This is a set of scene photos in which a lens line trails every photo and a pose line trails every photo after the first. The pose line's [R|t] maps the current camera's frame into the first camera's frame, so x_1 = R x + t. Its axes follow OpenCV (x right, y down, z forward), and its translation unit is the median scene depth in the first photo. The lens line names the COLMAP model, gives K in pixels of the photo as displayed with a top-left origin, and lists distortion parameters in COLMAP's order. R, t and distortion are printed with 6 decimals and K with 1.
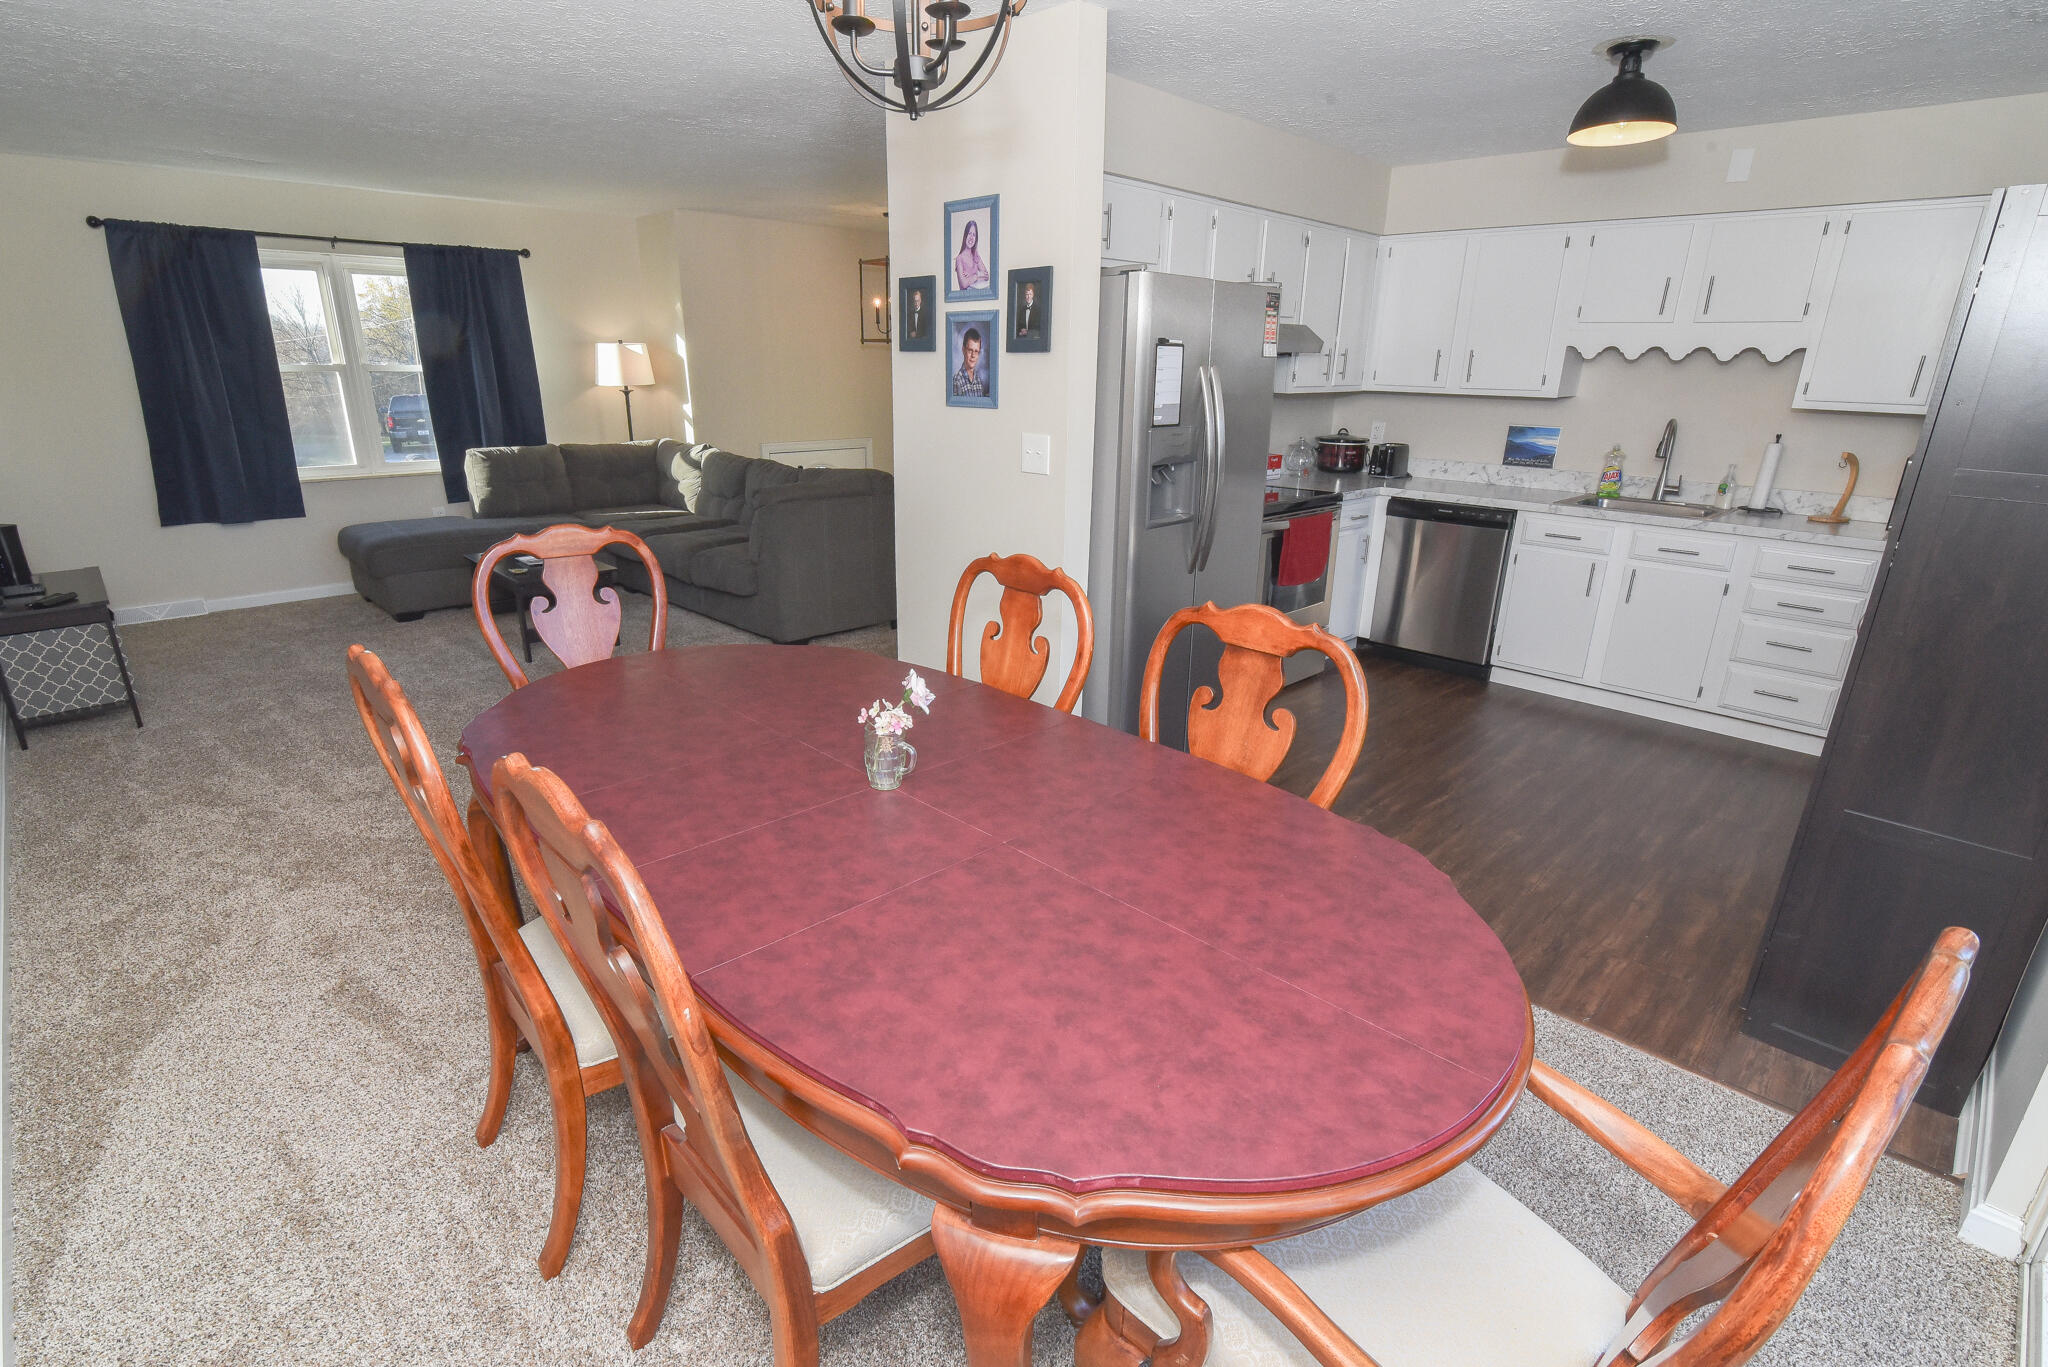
lens RADIAL K [[971.0, 0, 1015.1], [0, 971.0, 695.8], [0, 0, 1]] dist [-0.018559, 0.000528]
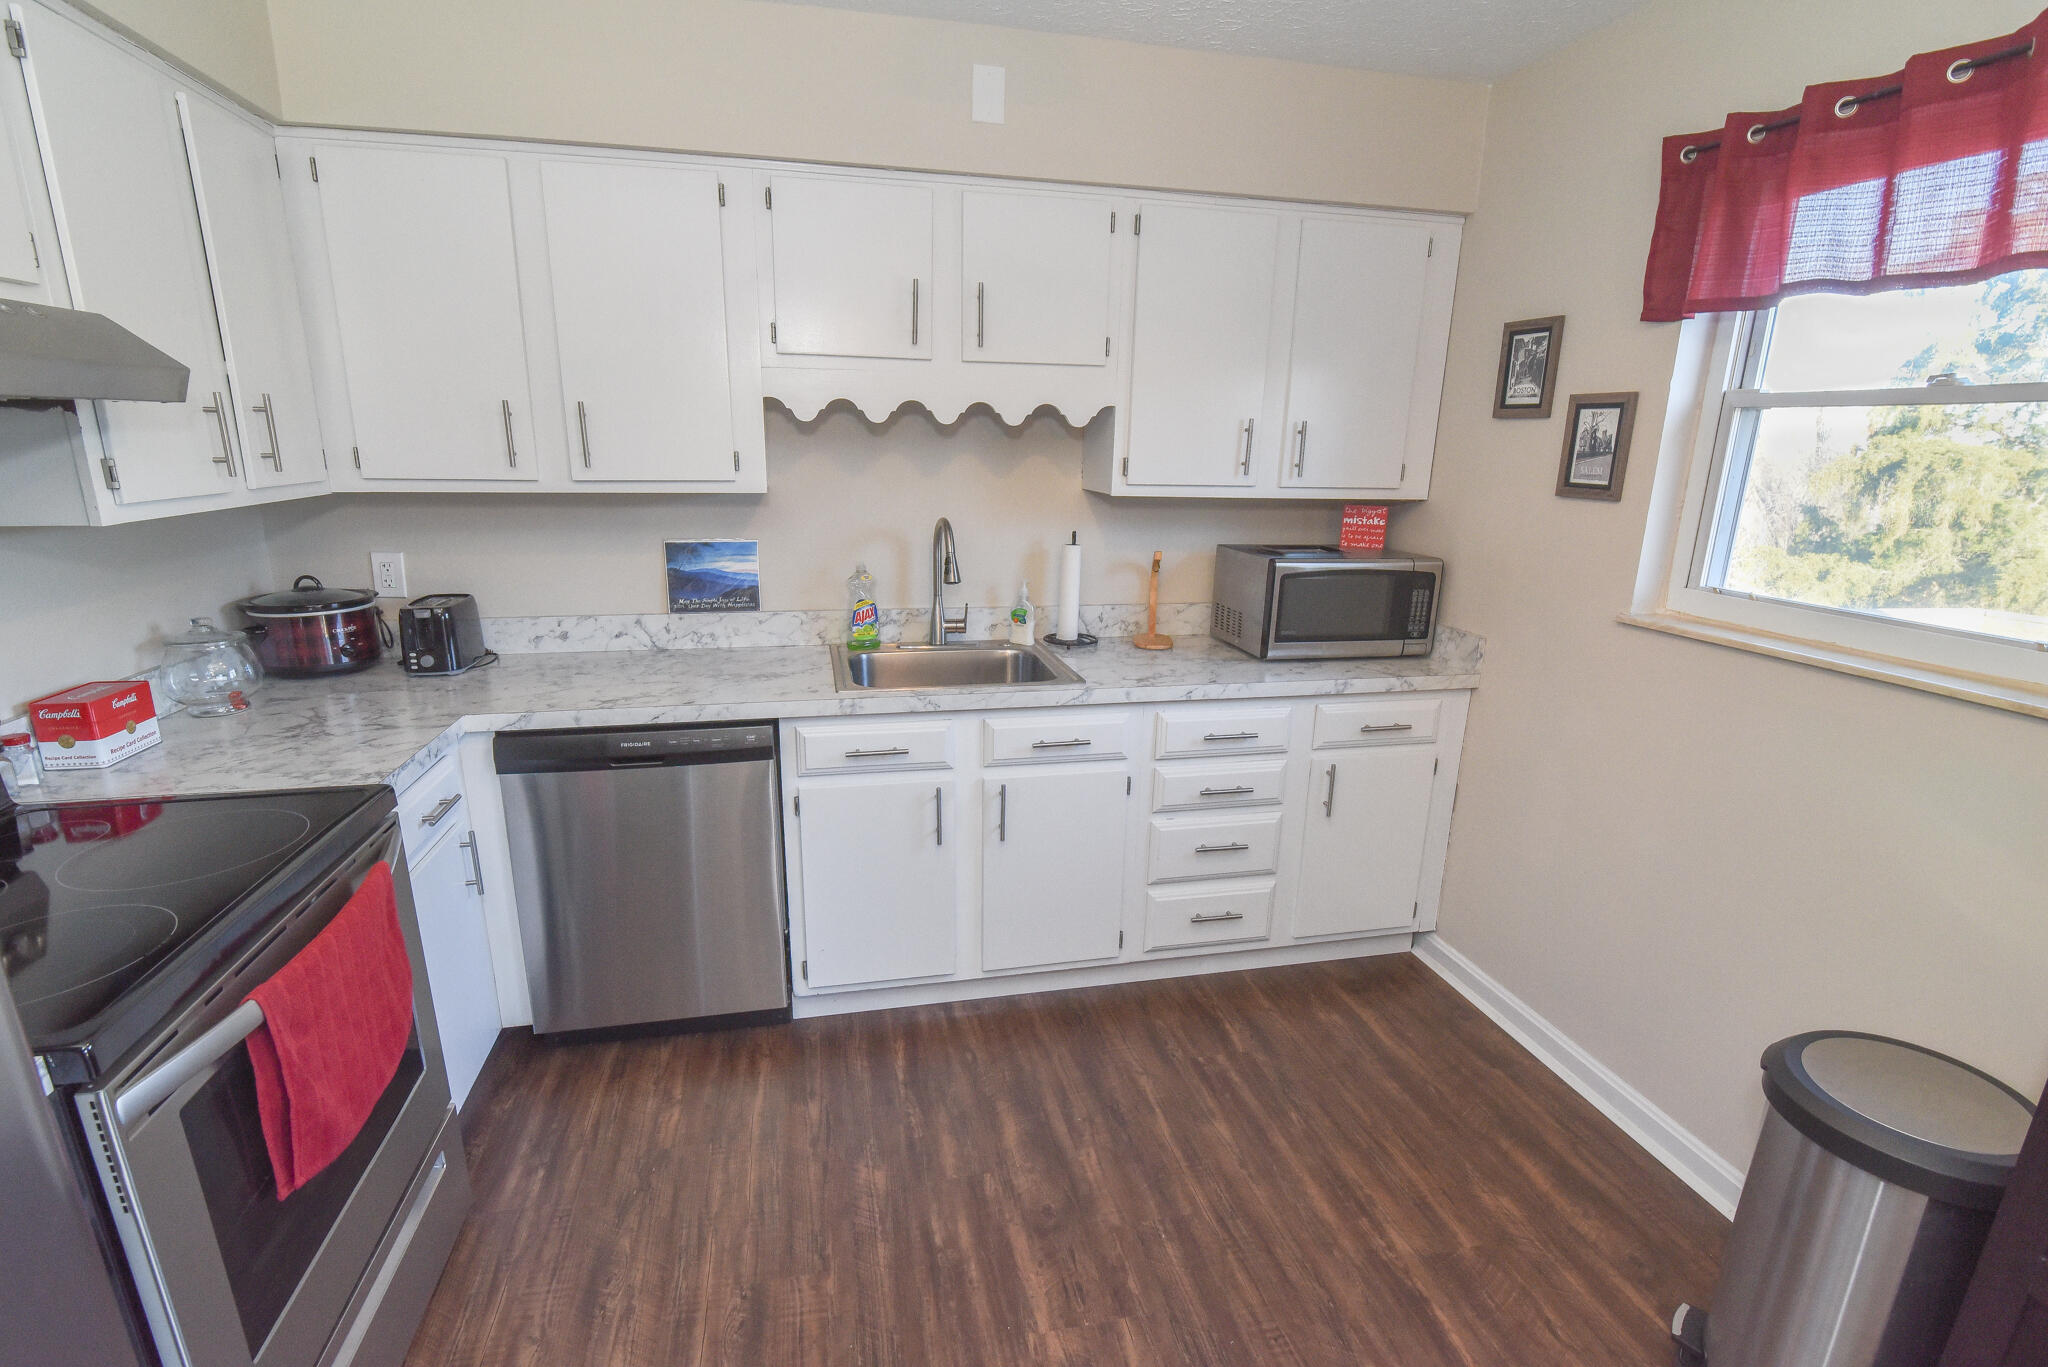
lens RADIAL K [[934.7, 0, 1017.0], [0, 934.7, 696.6], [0, 0, 1]] dist [-0.019351, 0.000588]
pose [[0.536293, -0.227118, 0.812900, 0.193382], [0.265860, 0.959545, 0.092695, -0.215220], [-0.801067, 0.166406, 0.574979, 0.619568]]
